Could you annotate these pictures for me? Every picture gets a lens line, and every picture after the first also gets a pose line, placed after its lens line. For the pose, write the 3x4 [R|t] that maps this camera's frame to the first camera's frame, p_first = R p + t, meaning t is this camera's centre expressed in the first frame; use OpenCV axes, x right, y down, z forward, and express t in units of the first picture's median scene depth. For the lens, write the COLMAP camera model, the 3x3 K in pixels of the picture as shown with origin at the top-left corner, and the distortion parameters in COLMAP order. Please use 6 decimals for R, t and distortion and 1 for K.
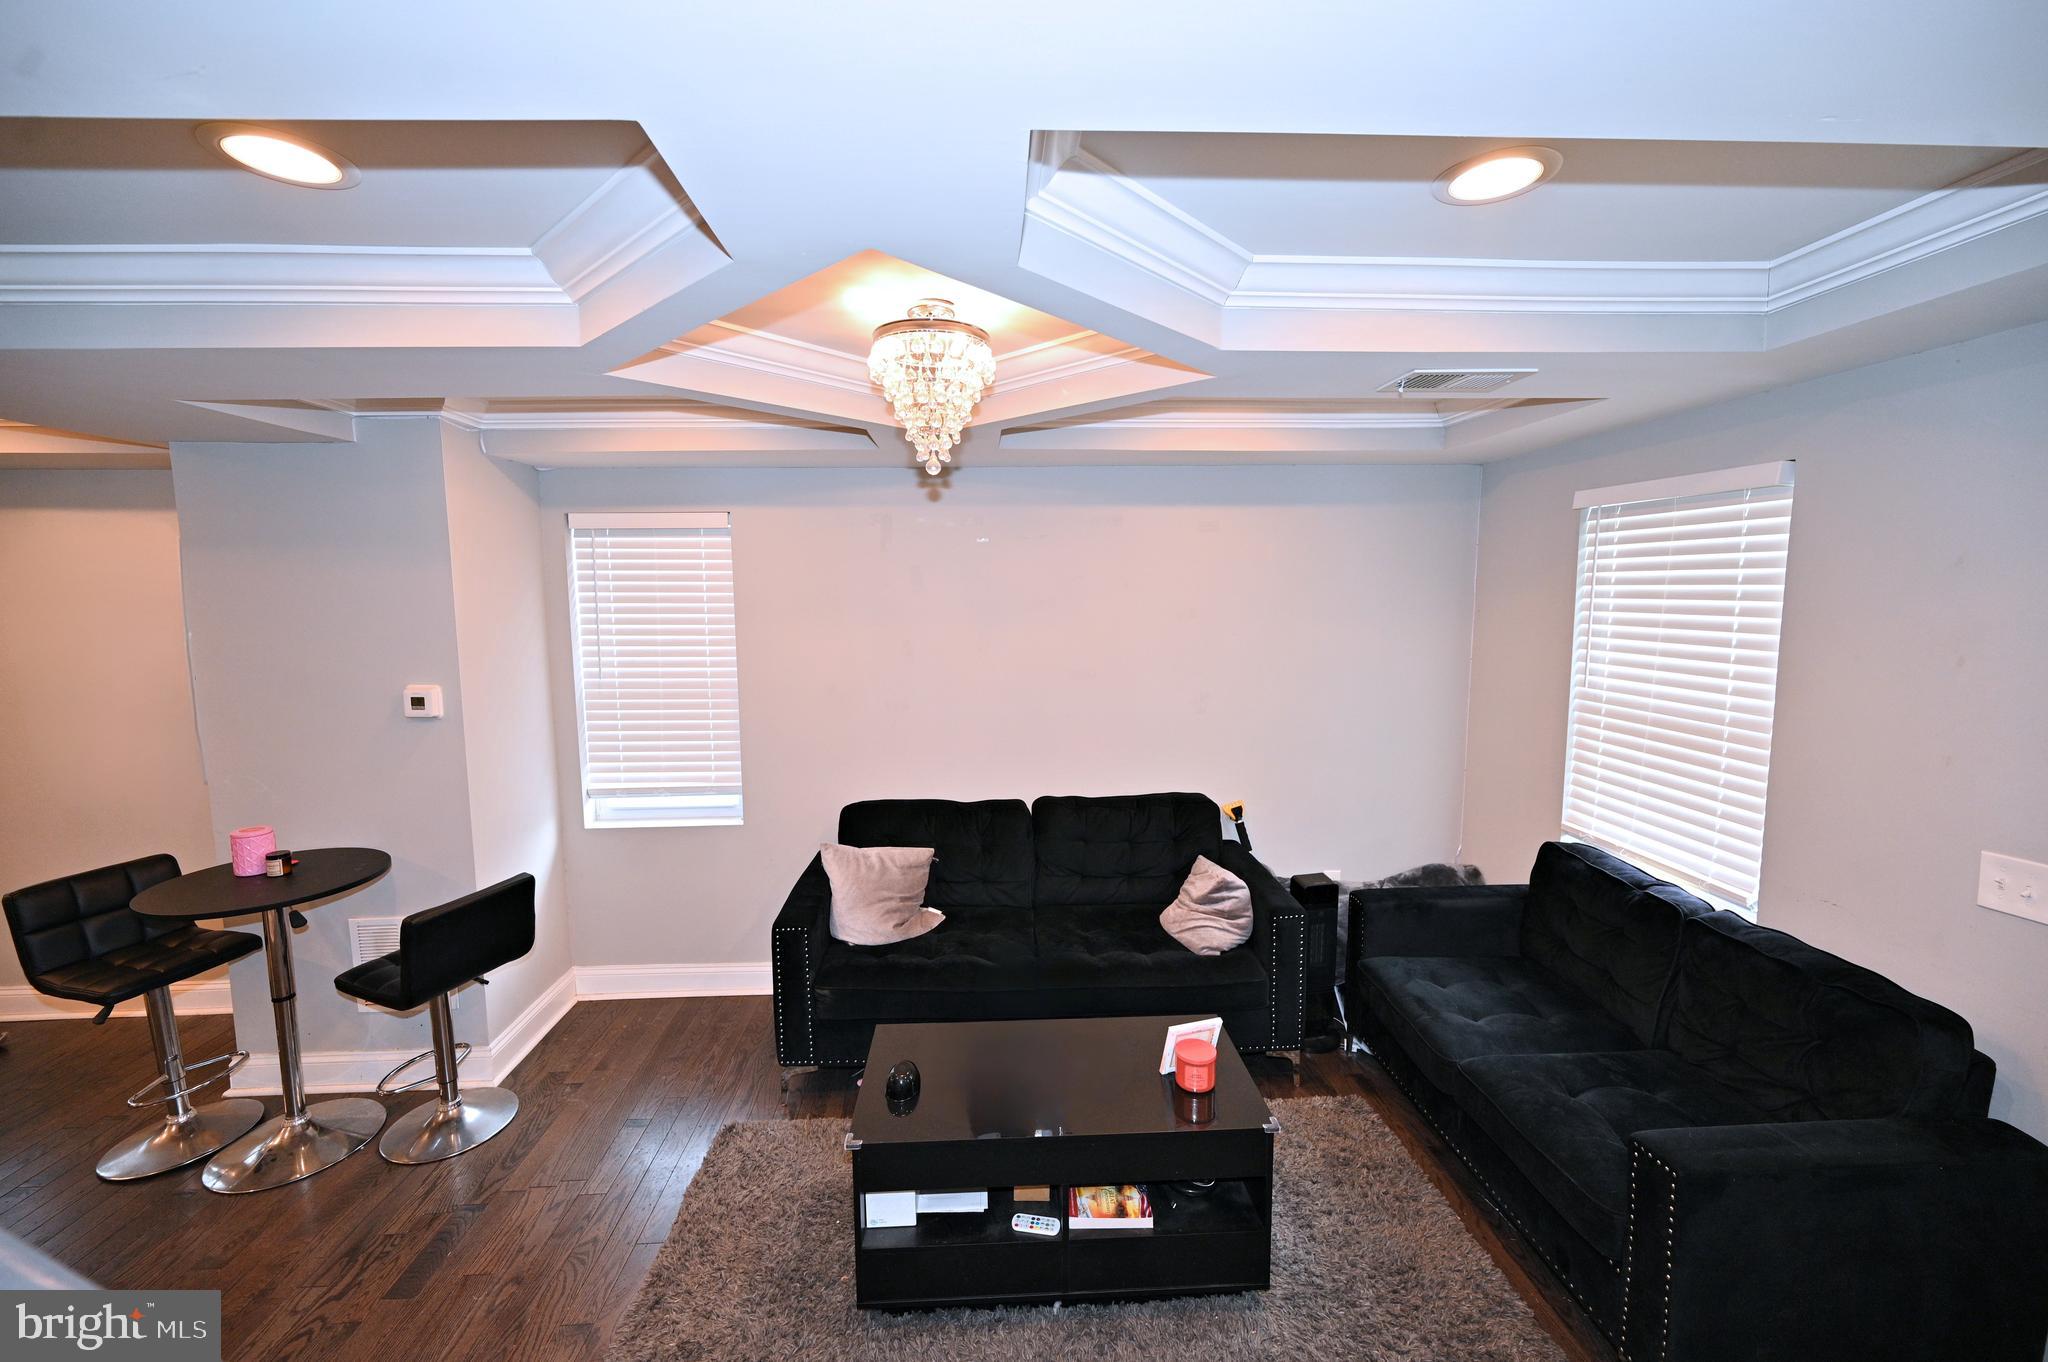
lens RADIAL K [[802.4, 0, 1025.8], [0, 802.4, 680.3], [0, 0, 1]] dist [-0.001878, -0.000107]
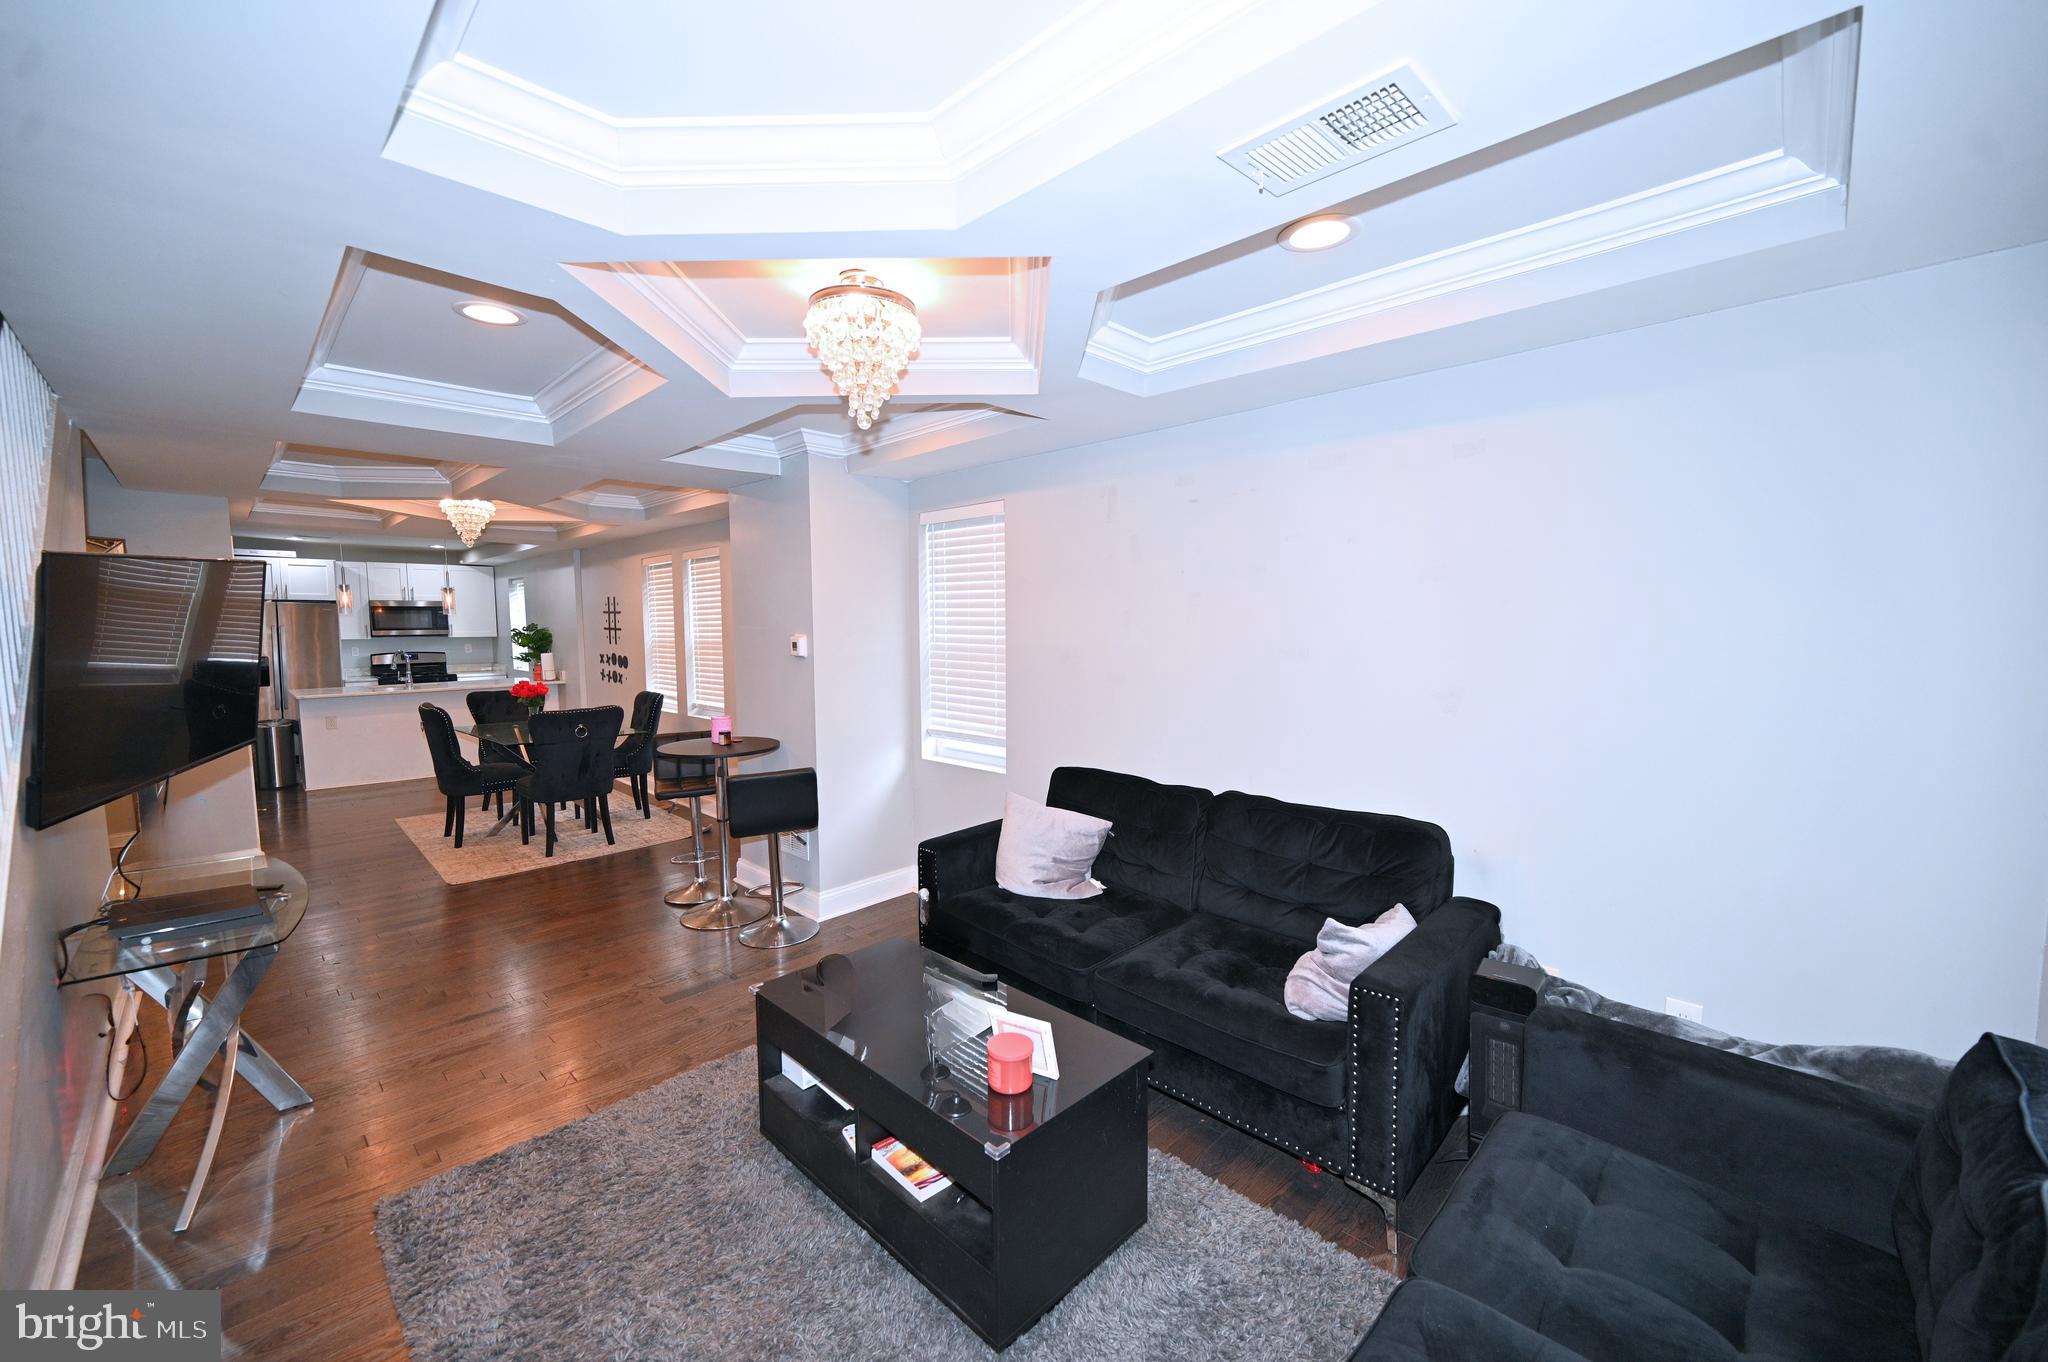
lens RADIAL K [[802.4, 0, 1022.2], [0, 802.4, 685.6], [0, 0, 1]] dist [-0.001878, -0.000107]
pose [[0.673758, 0.064498, -0.736132, 0.524943], [-0.078931, 0.996766, 0.015092, 0.038033], [0.734725, 0.047935, 0.676670, 0.255712]]
